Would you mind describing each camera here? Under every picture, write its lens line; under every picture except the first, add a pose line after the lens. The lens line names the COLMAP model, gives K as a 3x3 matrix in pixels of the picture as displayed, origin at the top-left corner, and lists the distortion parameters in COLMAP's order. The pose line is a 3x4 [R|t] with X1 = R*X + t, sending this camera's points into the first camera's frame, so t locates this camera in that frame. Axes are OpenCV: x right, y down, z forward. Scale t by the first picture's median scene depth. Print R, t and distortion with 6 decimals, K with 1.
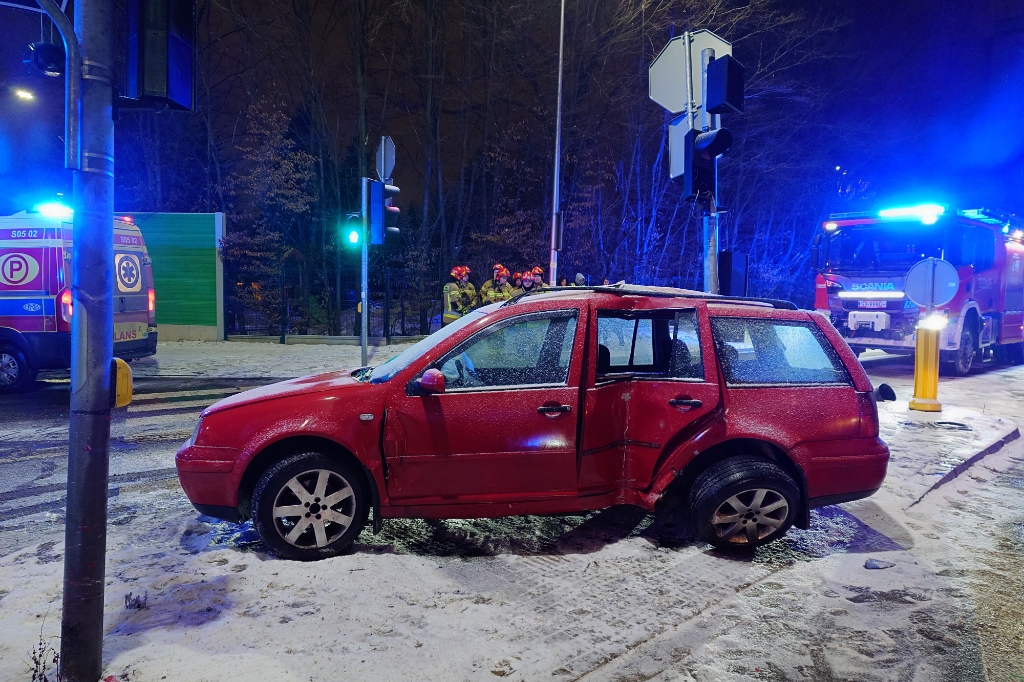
lens RADIAL K [[713.4, 0, 506.3], [0, 713.4, 341.6], [0, 0, 1]] dist [0.006967, -0.008827]
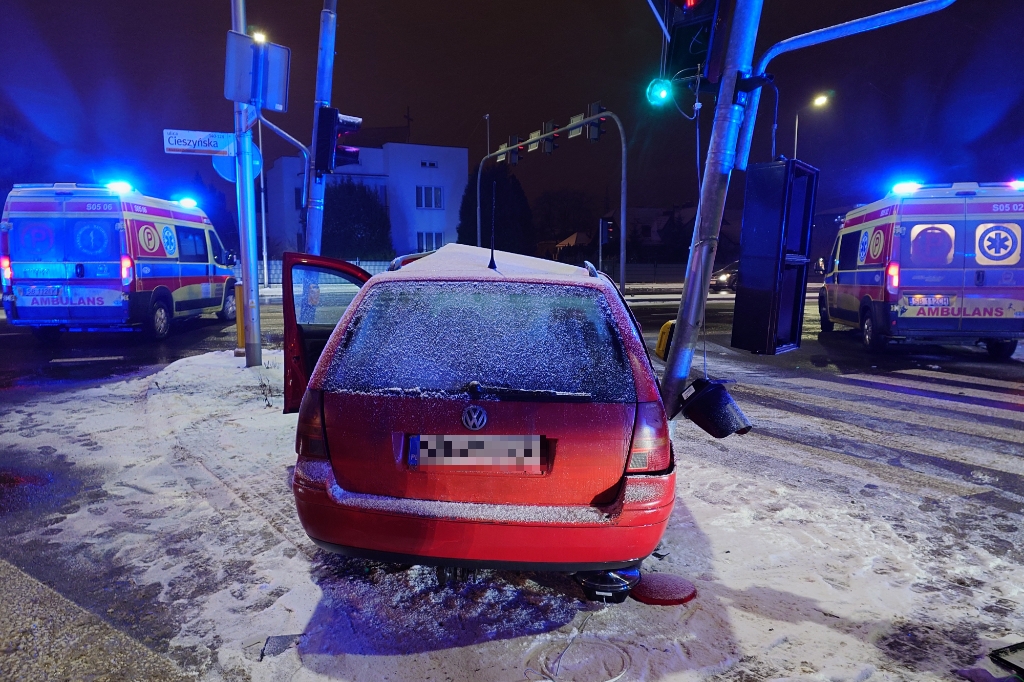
lens RADIAL K [[713.4, 0, 513.5], [0, 713.4, 342.8], [0, 0, 1]] dist [0.006967, -0.008827]
pose [[-0.090650, 0.103376, -0.990503, 0.447375], [-0.077641, 0.990837, 0.110517, -0.024410], [0.992852, 0.086922, -0.081793, 0.476680]]
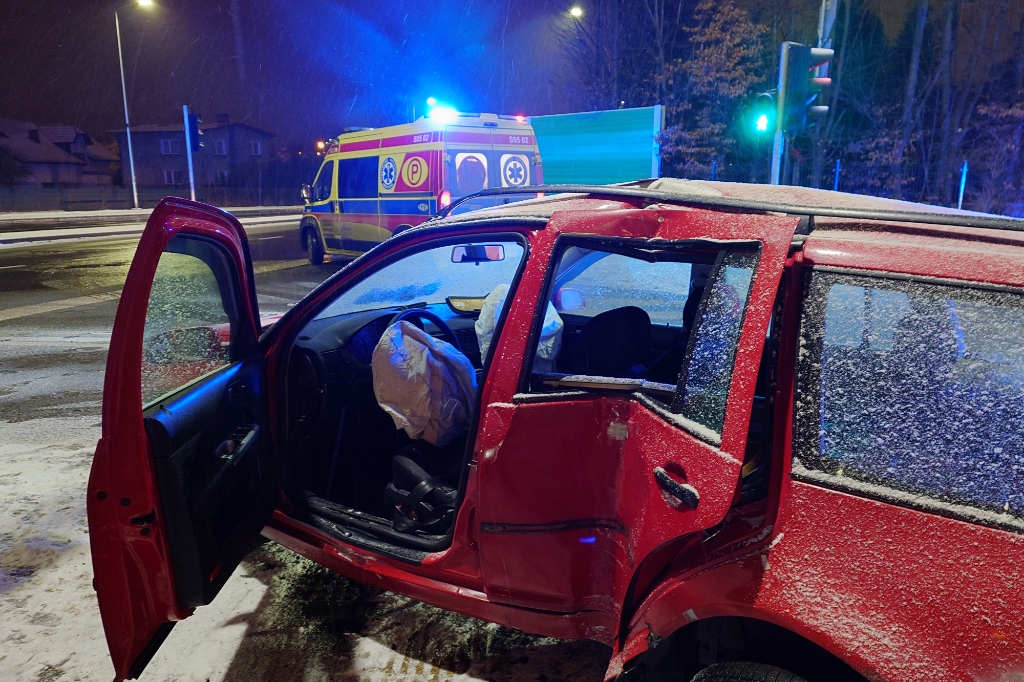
lens RADIAL K [[713.4, 0, 513.7], [0, 713.4, 335.6], [0, 0, 1]] dist [0.006967, -0.008827]
pose [[0.737124, 0.133425, -0.662454, 0.164039], [-0.047177, 0.988083, 0.146516, -0.018511], [0.674108, -0.076748, 0.734634, 0.248458]]
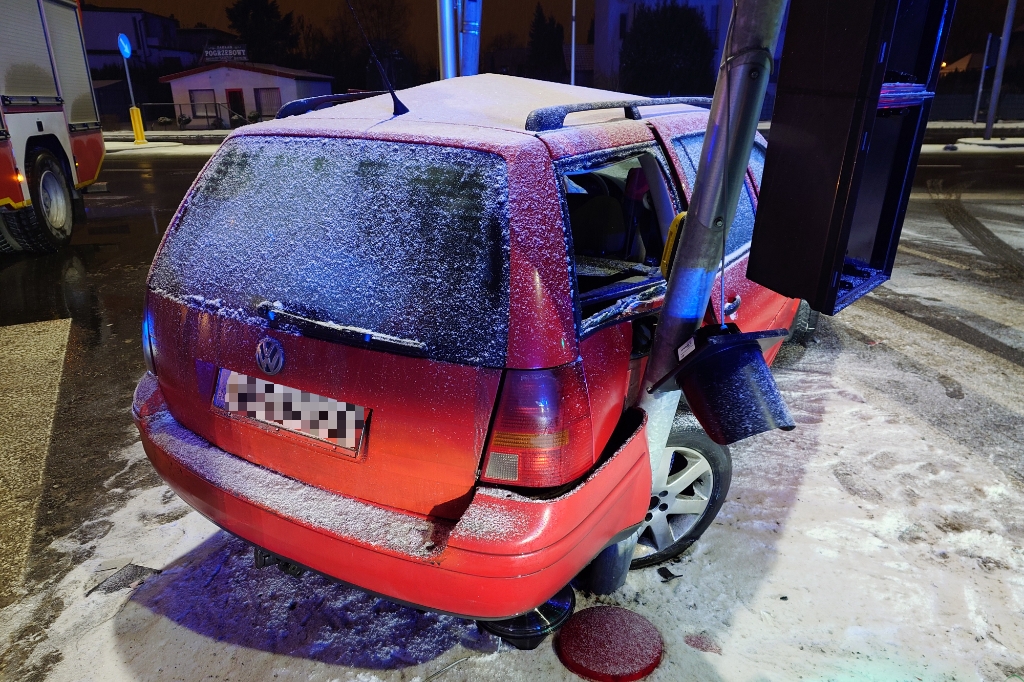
lens RADIAL K [[713.4, 0, 511.1], [0, 713.4, 341.5], [0, 0, 1]] dist [0.006967, -0.008827]
pose [[-0.524349, 0.272515, -0.806718, 0.311008], [-0.058376, 0.933670, 0.353344, -0.033583], [0.849500, 0.232368, -0.473661, 0.565517]]
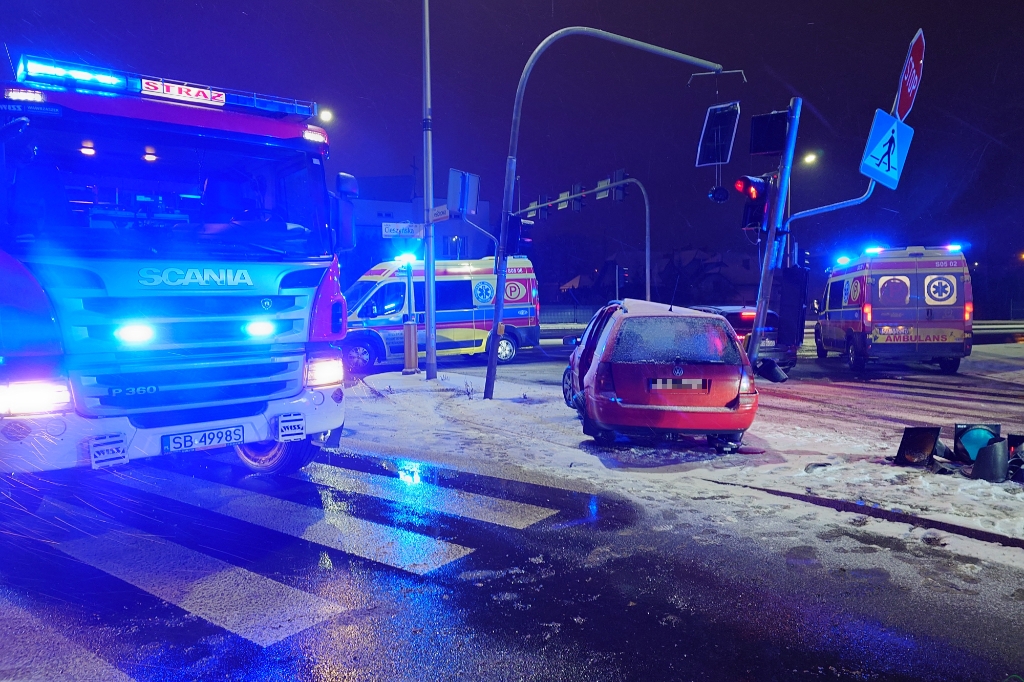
lens RADIAL K [[713.4, 0, 517.0], [0, 713.4, 339.6], [0, 0, 1]] dist [0.006967, -0.008827]
pose [[-0.082401, 0.041946, -0.995716, 0.819276], [-0.067003, 0.996620, 0.047529, -0.017711], [0.994344, 0.070632, -0.079312, 0.357362]]
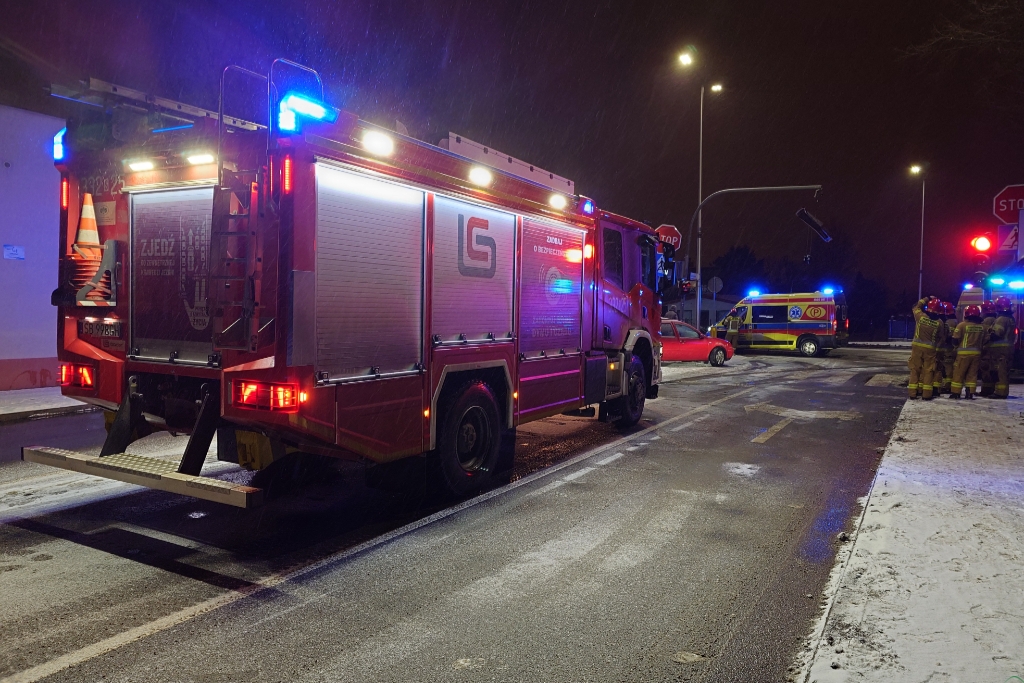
lens RADIAL K [[713.4, 0, 516.3], [0, 713.4, 345.9], [0, 0, 1]] dist [0.006967, -0.008827]
pose [[-0.942165, -0.016655, -0.334736, 1.105425], [-0.057517, 0.991982, 0.112535, -0.153110], [0.330177, 0.125280, -0.935568, 2.233623]]
